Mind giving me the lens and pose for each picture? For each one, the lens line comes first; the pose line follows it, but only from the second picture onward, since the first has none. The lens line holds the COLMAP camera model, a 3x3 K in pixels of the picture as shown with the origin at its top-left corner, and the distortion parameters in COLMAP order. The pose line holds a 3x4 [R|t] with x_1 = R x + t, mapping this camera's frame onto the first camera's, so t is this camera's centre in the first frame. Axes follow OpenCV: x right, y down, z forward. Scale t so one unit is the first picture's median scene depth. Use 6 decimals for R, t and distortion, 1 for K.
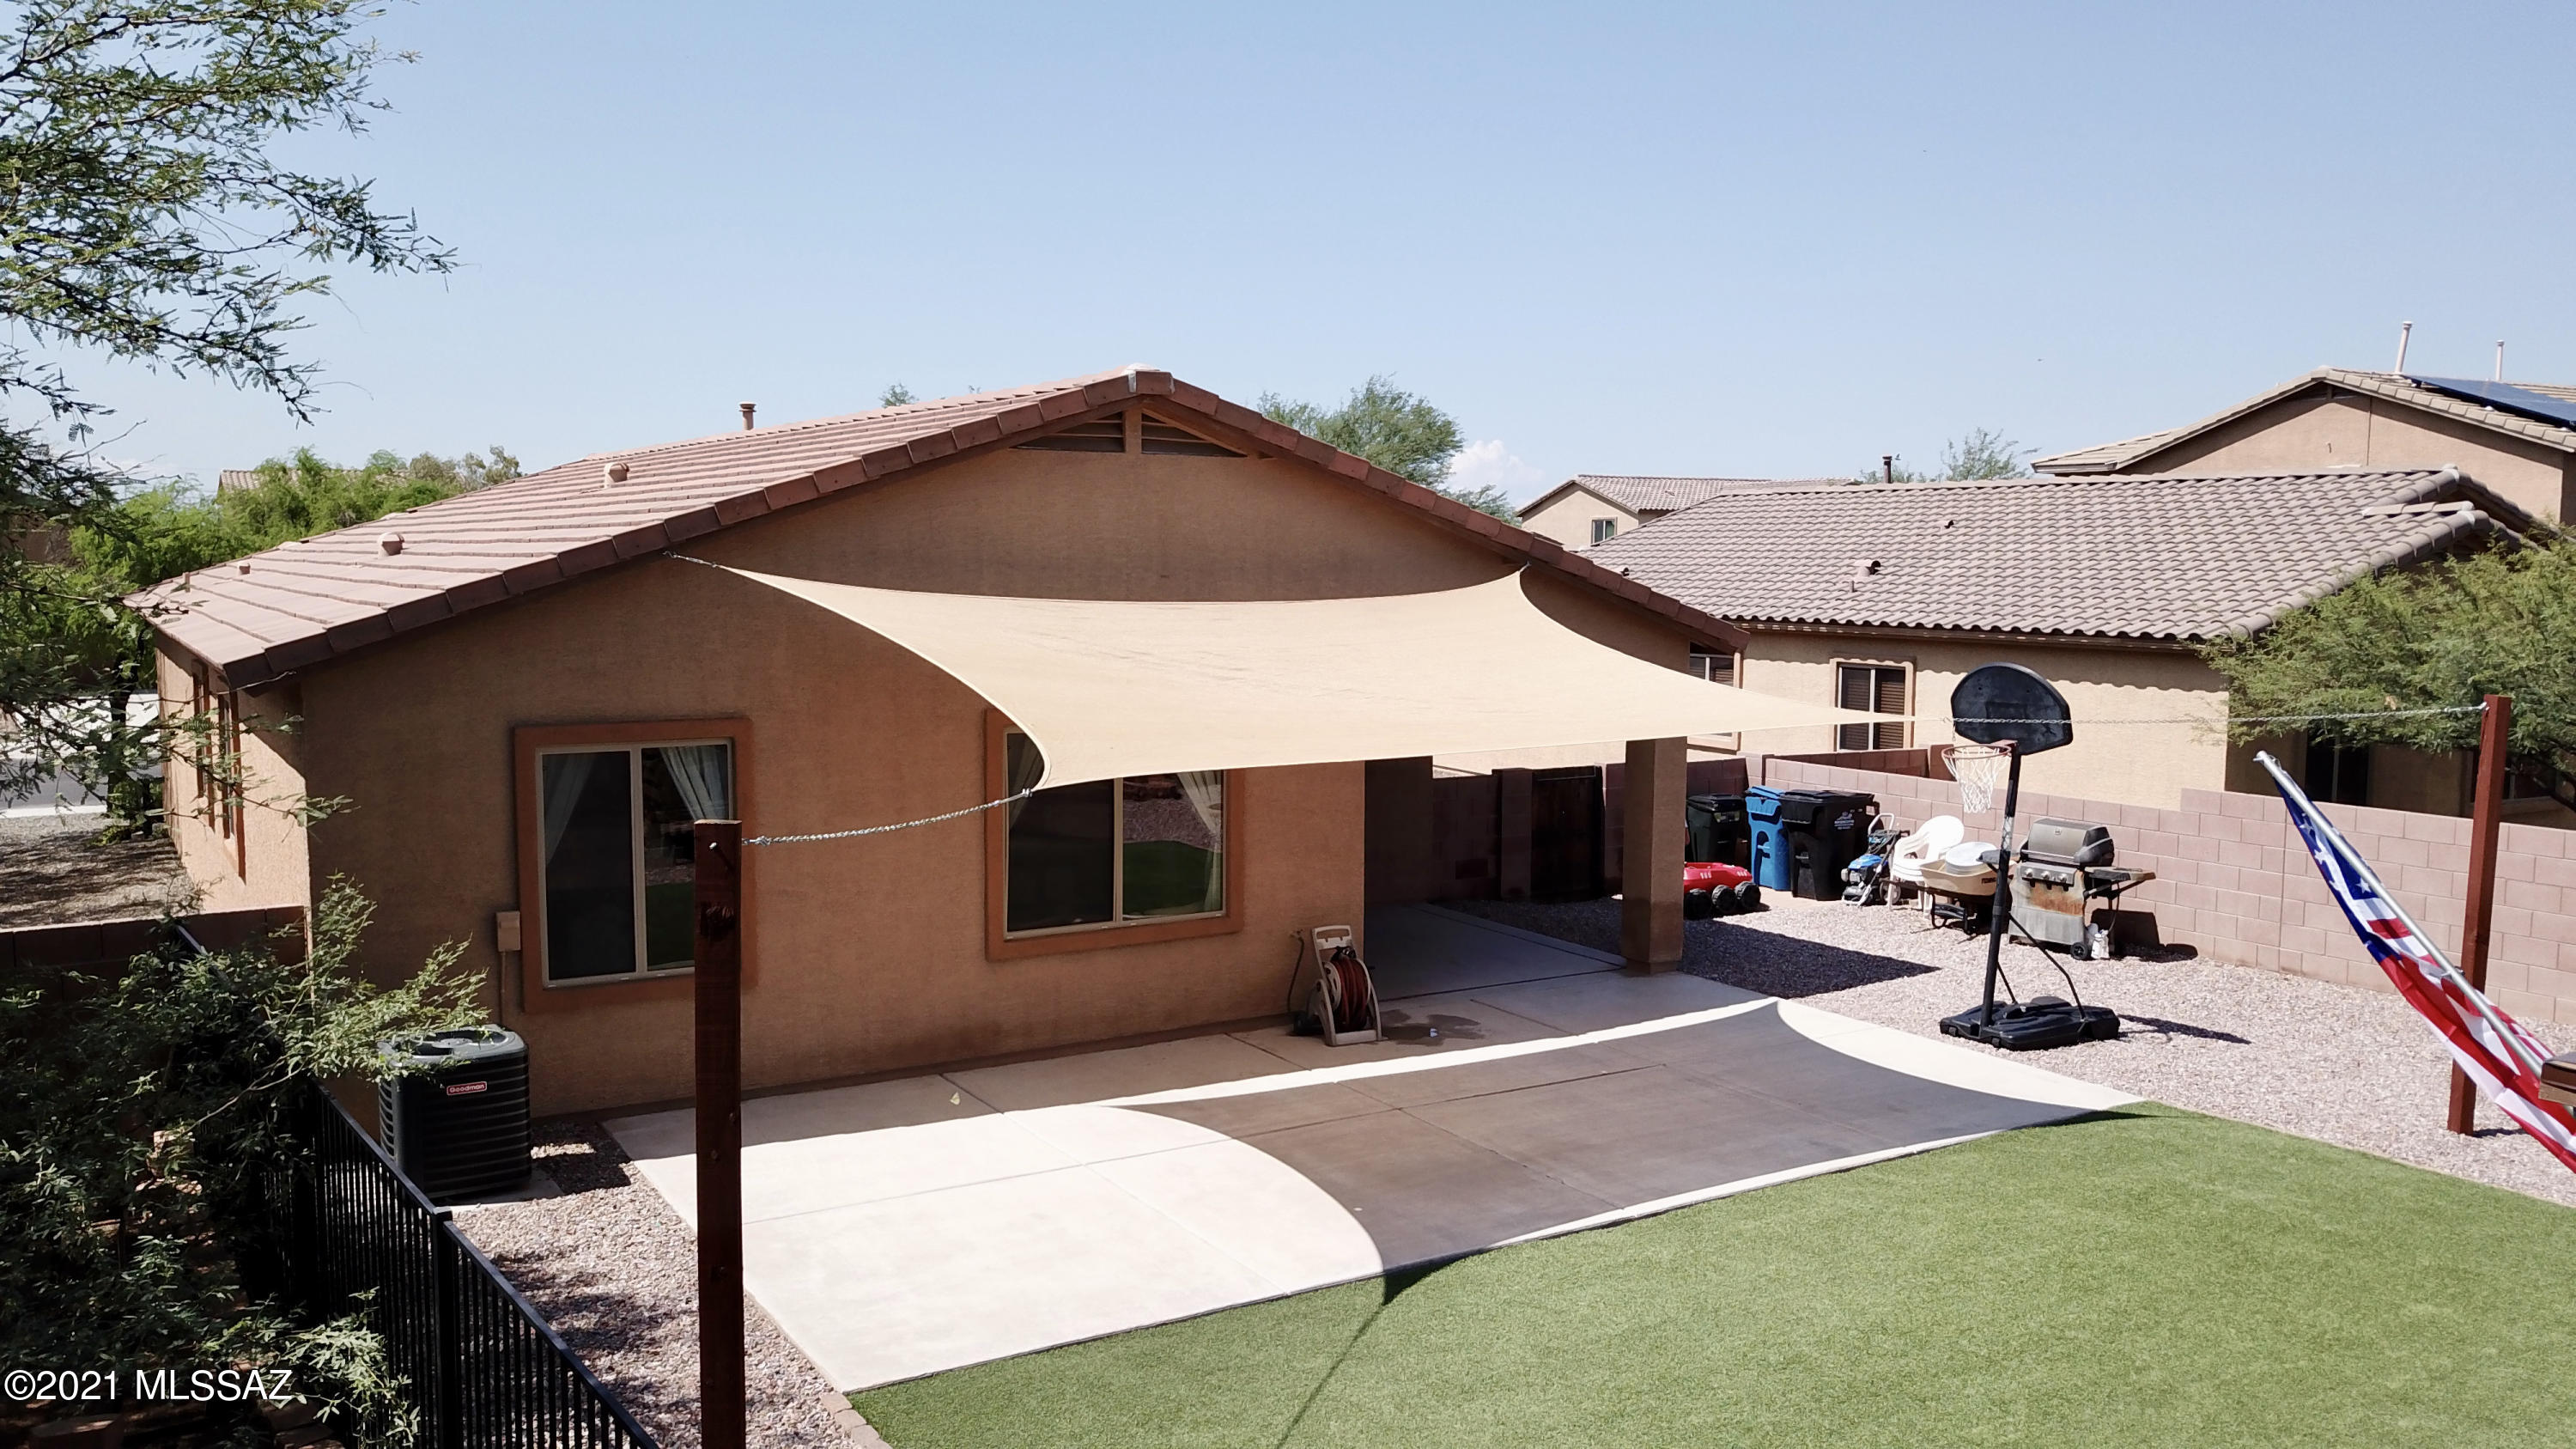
lens RADIAL K [[1986.0, 0, 1283.2], [0, 1986.0, 742.8], [0, 0, 1]] dist [0.011526, 0.006186]
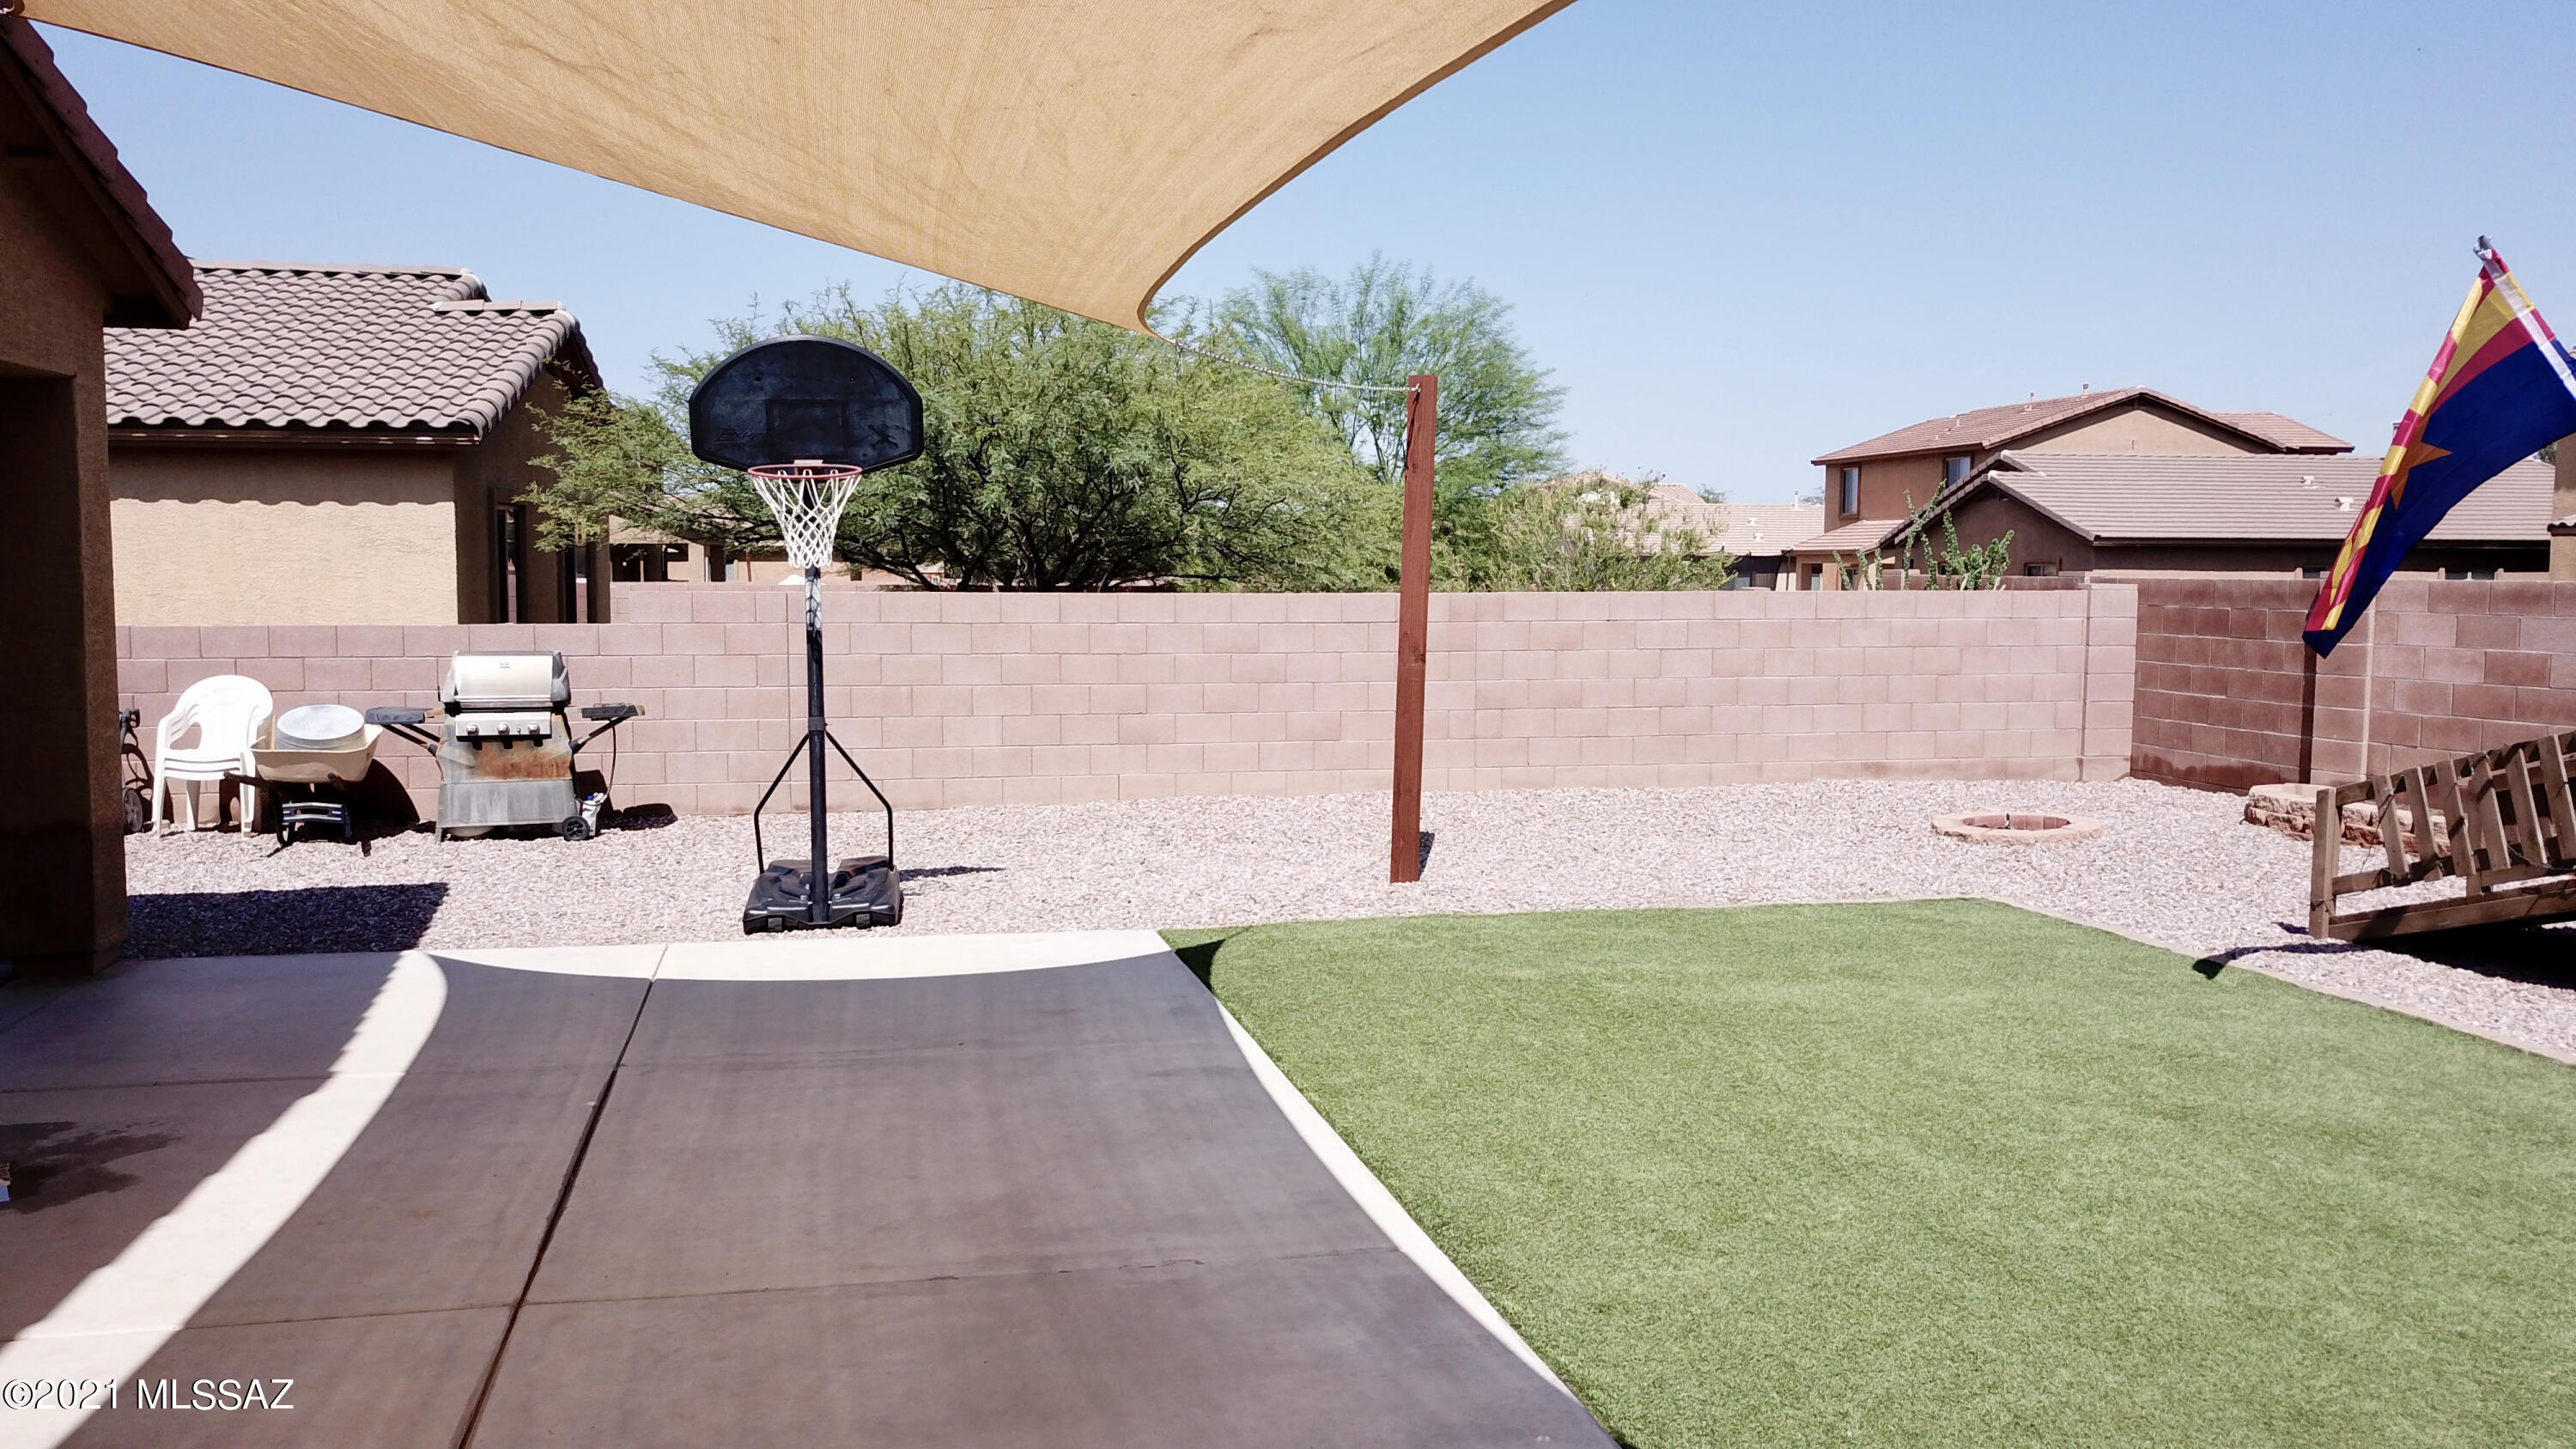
lens RADIAL K [[1986.0, 0, 1278.6], [0, 1986.0, 732.2], [0, 0, 1]] dist [0.011526, 0.006186]
pose [[0.328261, -0.089262, 0.940360, -0.218250], [0.090871, 0.993892, 0.062622, 0.065289], [-0.940206, 0.064895, 0.334367, 0.696485]]
